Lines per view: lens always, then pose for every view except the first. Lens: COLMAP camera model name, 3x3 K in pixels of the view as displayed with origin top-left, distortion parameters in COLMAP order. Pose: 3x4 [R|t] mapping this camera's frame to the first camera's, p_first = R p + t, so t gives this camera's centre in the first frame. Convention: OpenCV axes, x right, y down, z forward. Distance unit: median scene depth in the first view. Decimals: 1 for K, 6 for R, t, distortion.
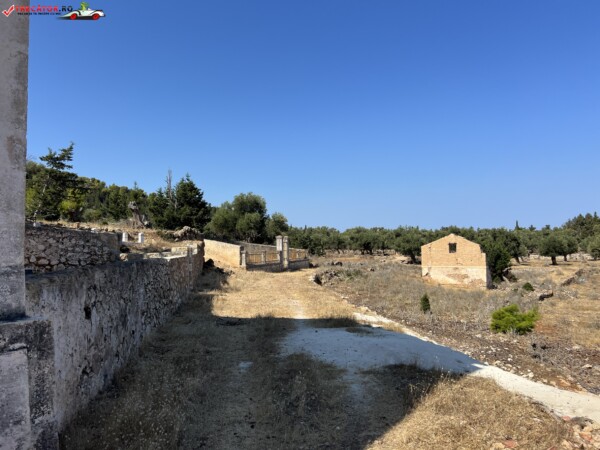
lens RADIAL K [[460.3, 0, 299.4], [0, 460.3, 225.7], [0, 0, 1]] dist [0.043983, -0.048789]
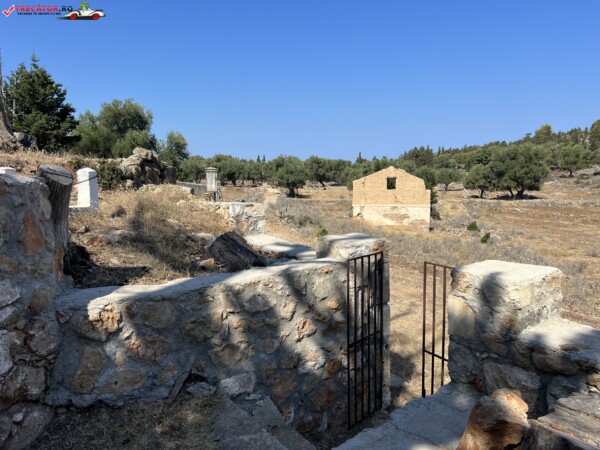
lens RADIAL K [[460.3, 0, 299.7], [0, 460.3, 226.5], [0, 0, 1]] dist [0.043983, -0.048789]
pose [[0.934743, -0.033136, 0.353777, -0.116987], [-0.022453, 0.988144, 0.151878, 0.002040], [-0.354615, -0.149911, 0.922917, 0.257504]]
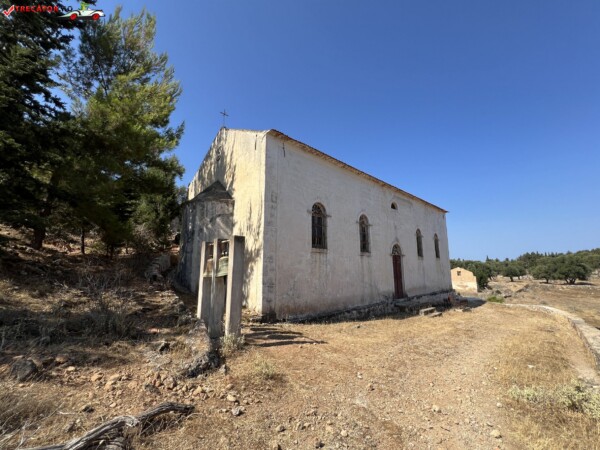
lens RADIAL K [[243.8, 0, 299.6], [0, 243.8, 226.8], [0, 0, 1]] dist [-0.001466, 0.000329]
pose [[0.977522, -0.017638, -0.210095, -0.169306], [-0.006493, 0.993503, -0.113619, -0.036081], [0.210735, 0.112429, 0.971056, -0.334452]]
